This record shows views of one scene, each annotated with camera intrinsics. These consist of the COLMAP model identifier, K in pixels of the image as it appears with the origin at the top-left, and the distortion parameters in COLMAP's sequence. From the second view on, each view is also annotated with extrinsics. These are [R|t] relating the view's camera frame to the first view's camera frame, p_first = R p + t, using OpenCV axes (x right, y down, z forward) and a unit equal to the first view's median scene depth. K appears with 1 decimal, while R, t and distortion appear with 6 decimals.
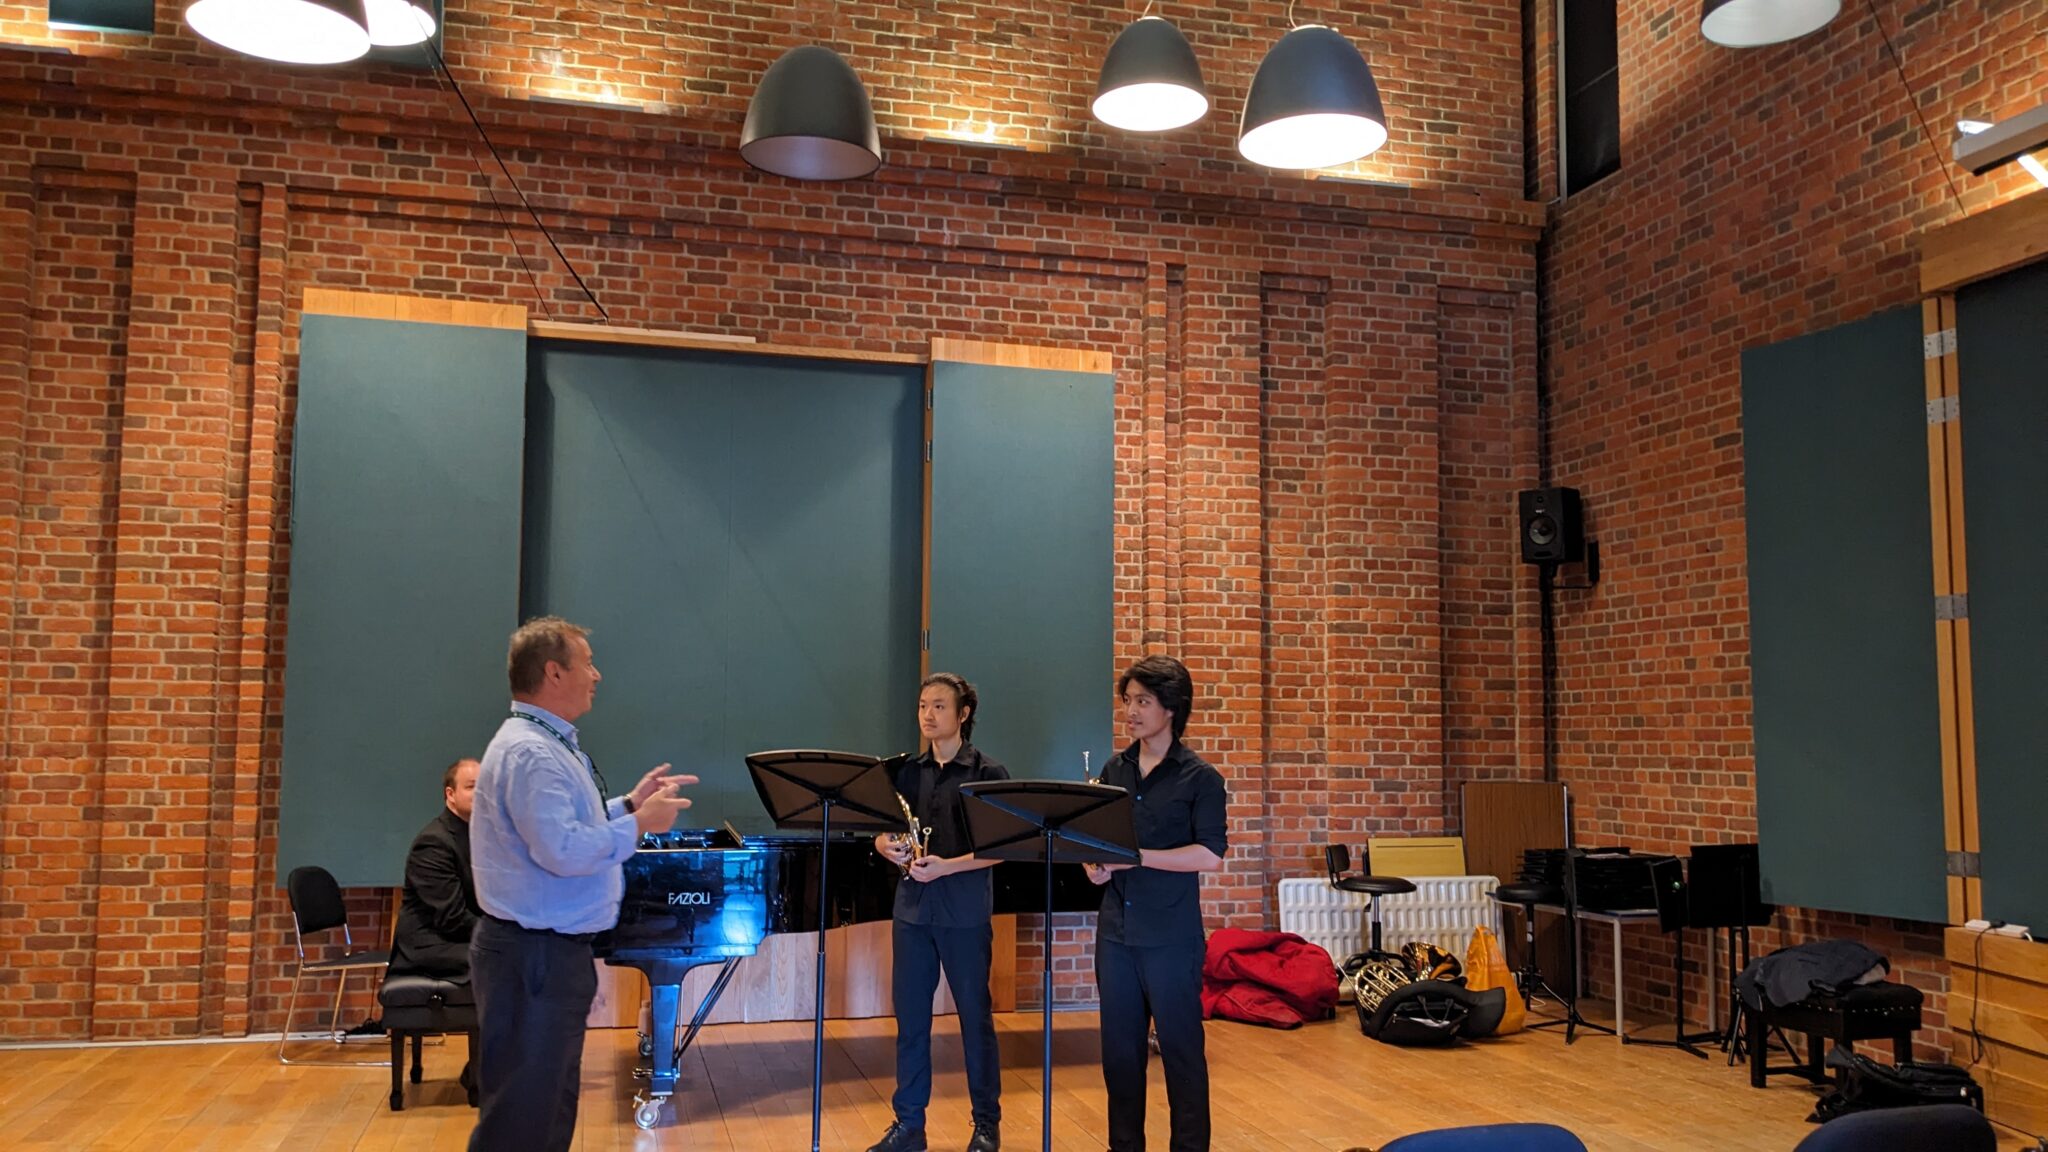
lens RADIAL K [[1608.7, 0, 1035.6], [0, 1608.7, 602.2], [0, 0, 1]] dist [0.064068, -0.111264]
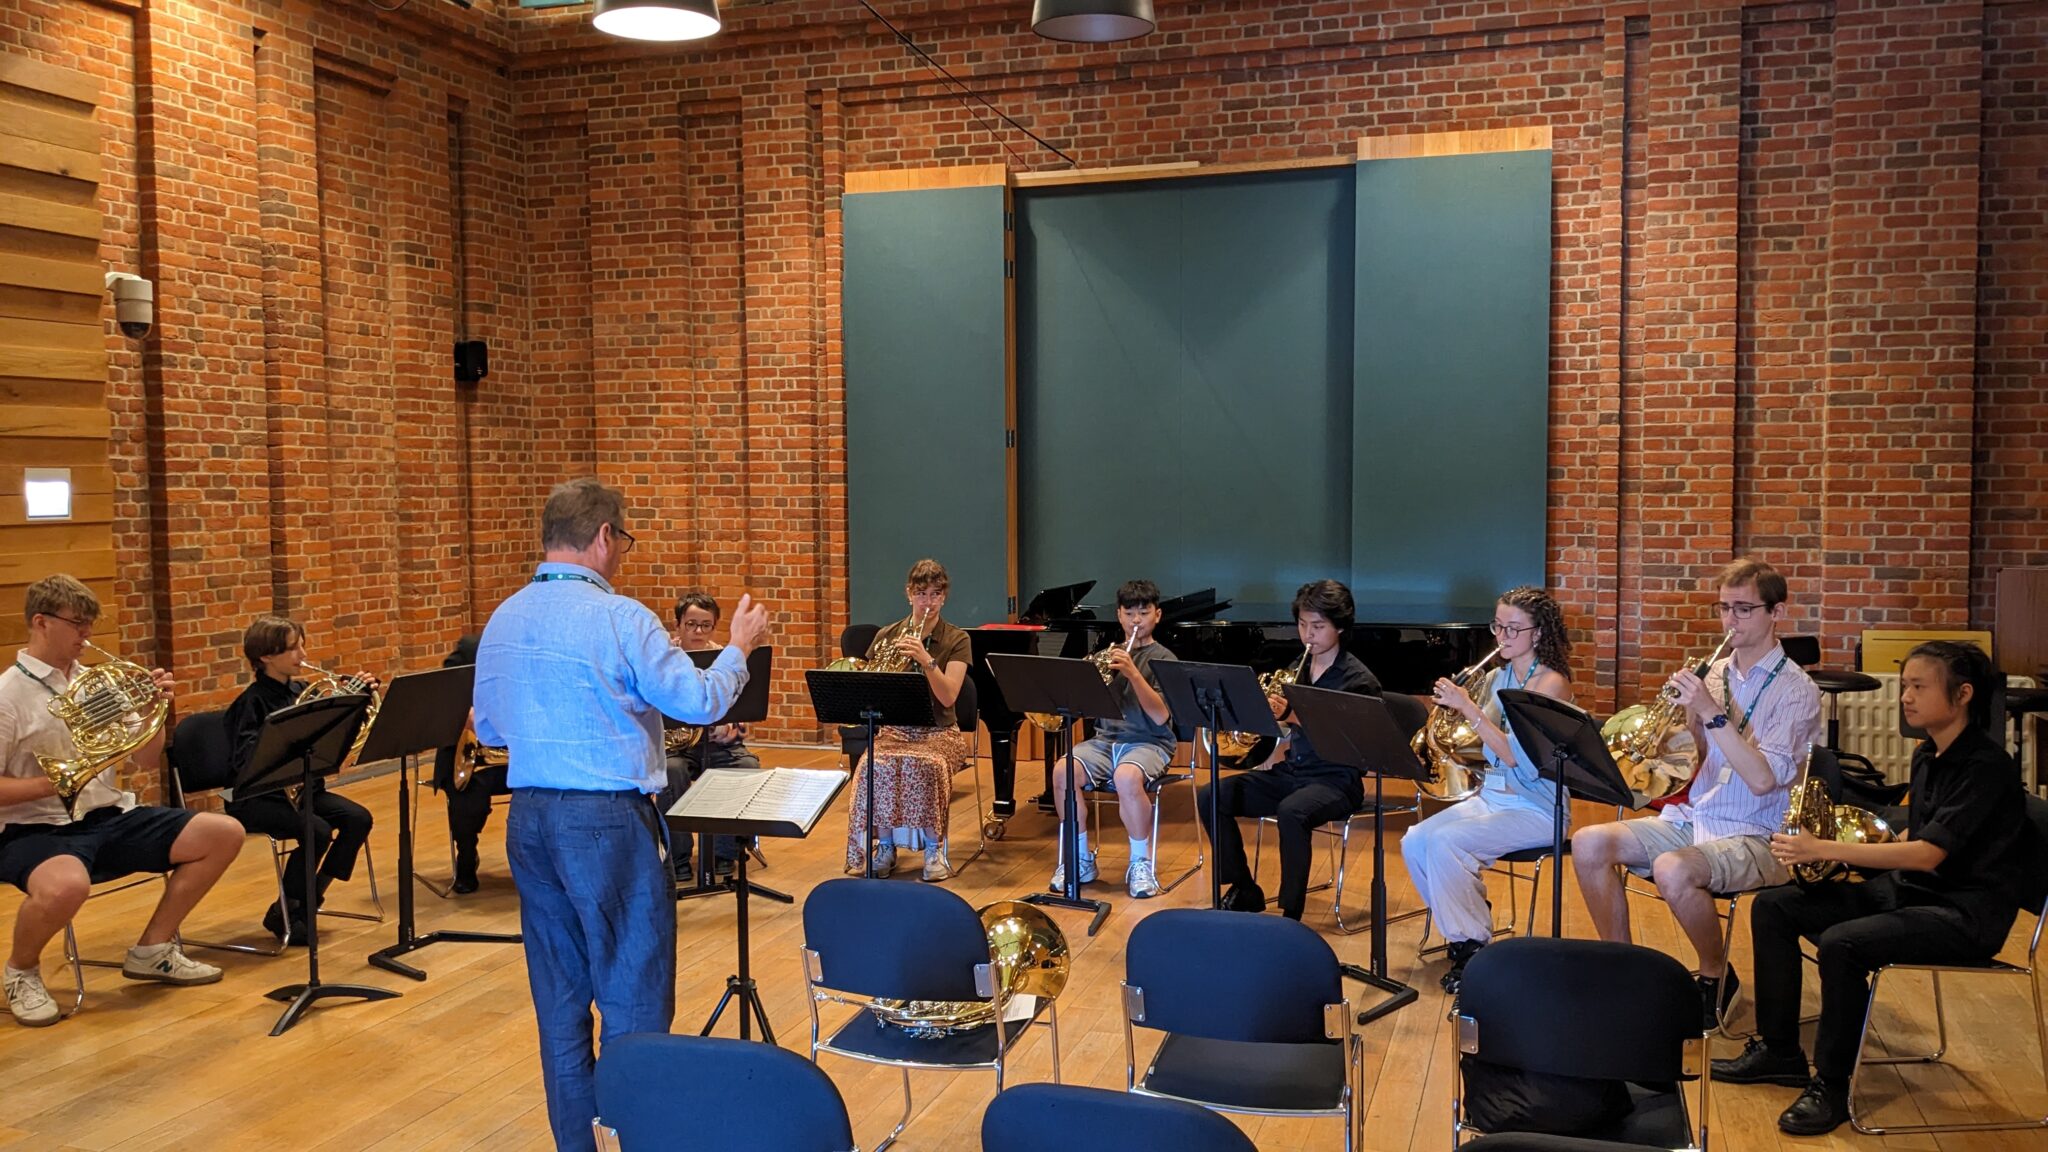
lens RADIAL K [[1601.8, 0, 1039.2], [0, 1601.8, 577.9], [0, 0, 1]] dist [0.049076, -0.083604]
pose [[0.843153, 0.018572, -0.537353, 0.309980], [0.058677, 0.990256, 0.126295, -0.026290], [0.534463, -0.138017, 0.833847, -0.007341]]
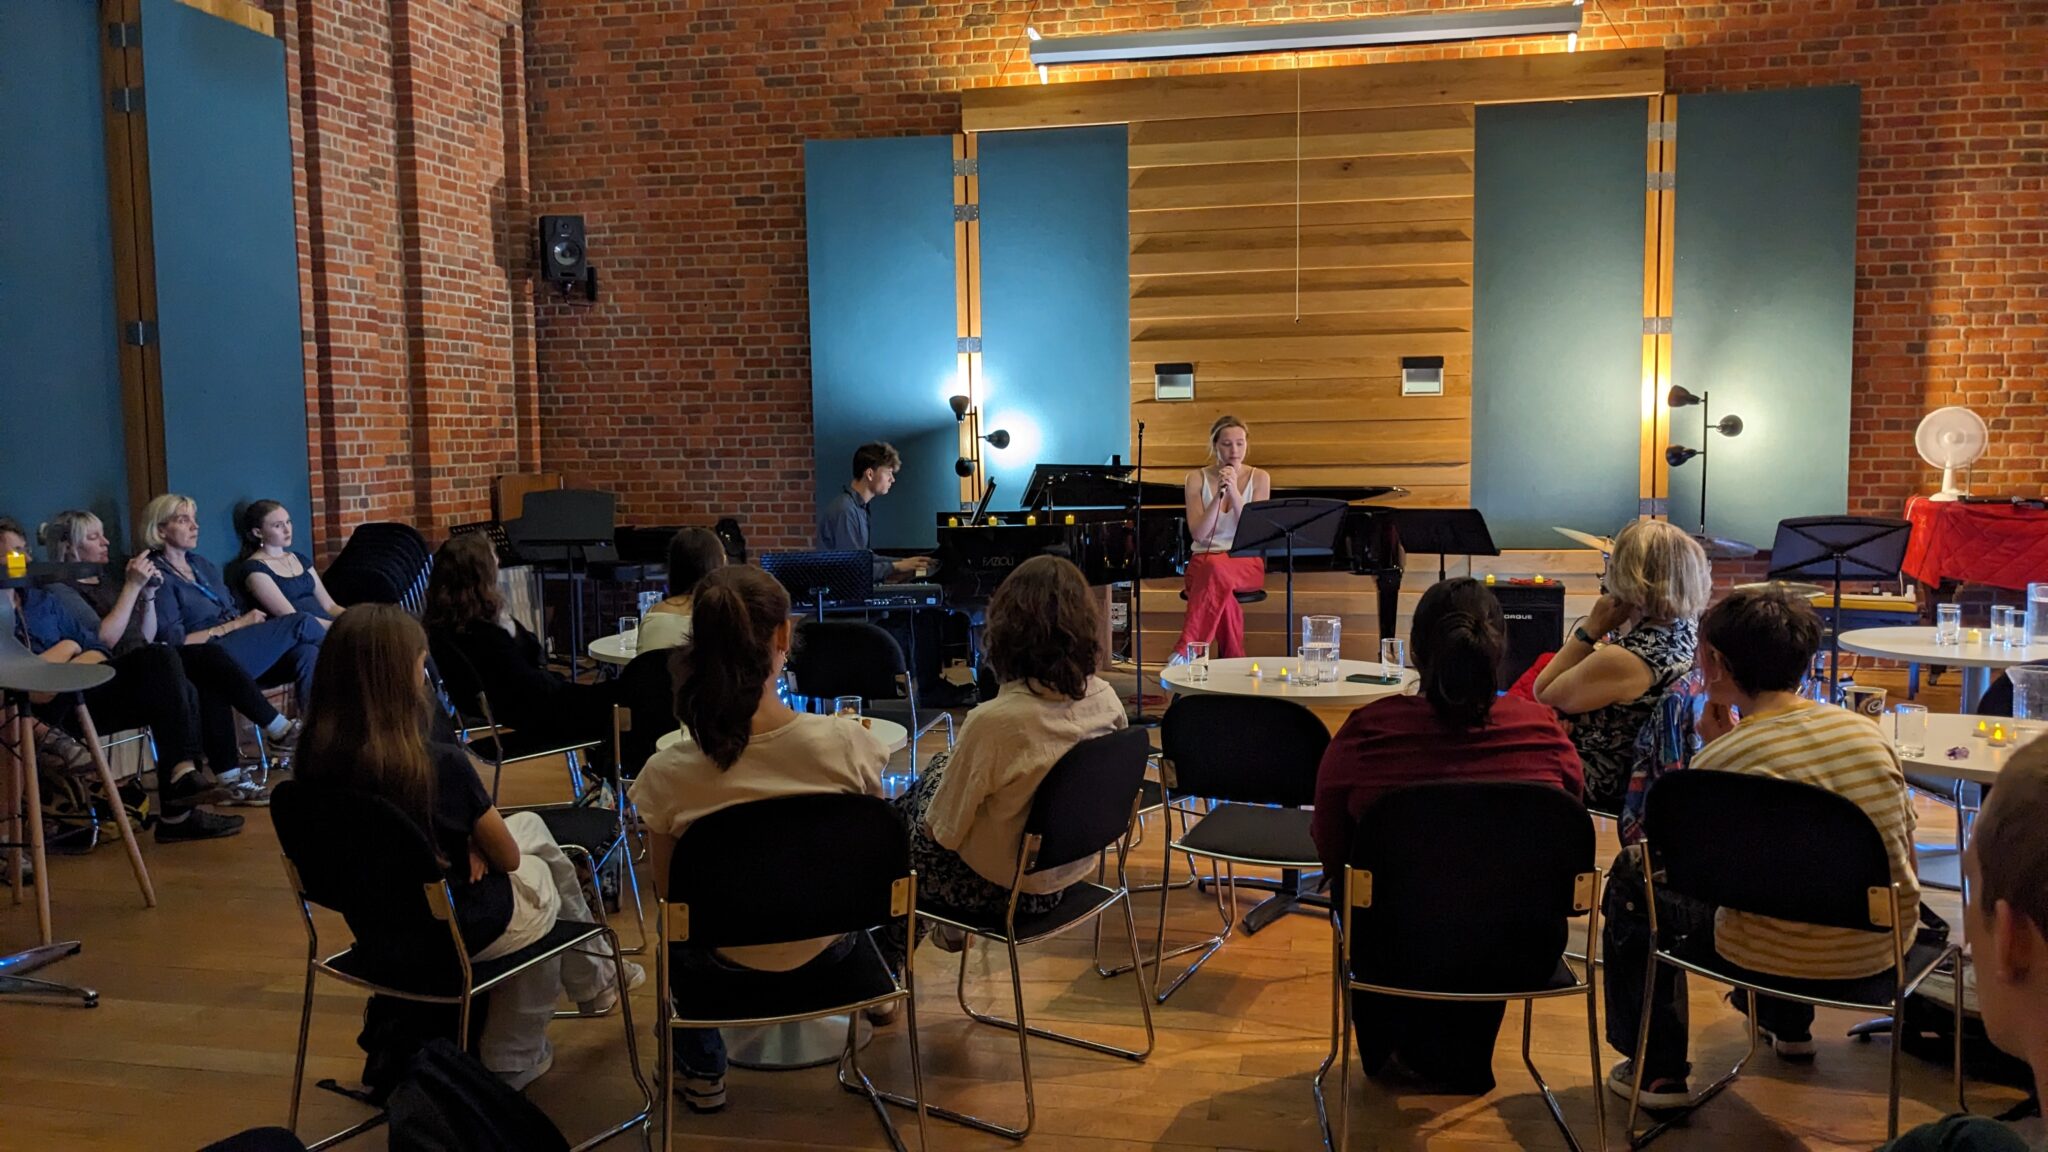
lens RADIAL K [[1598.5, 0, 1041.8], [0, 1598.5, 552.7], [0, 0, 1]] dist [0.057545, -0.067120]
pose [[0.452444, -0.083882, 0.887839, -0.576857], [-0.058990, 0.990571, 0.123650, 0.005011], [-0.889840, -0.108319, 0.443230, 0.184519]]
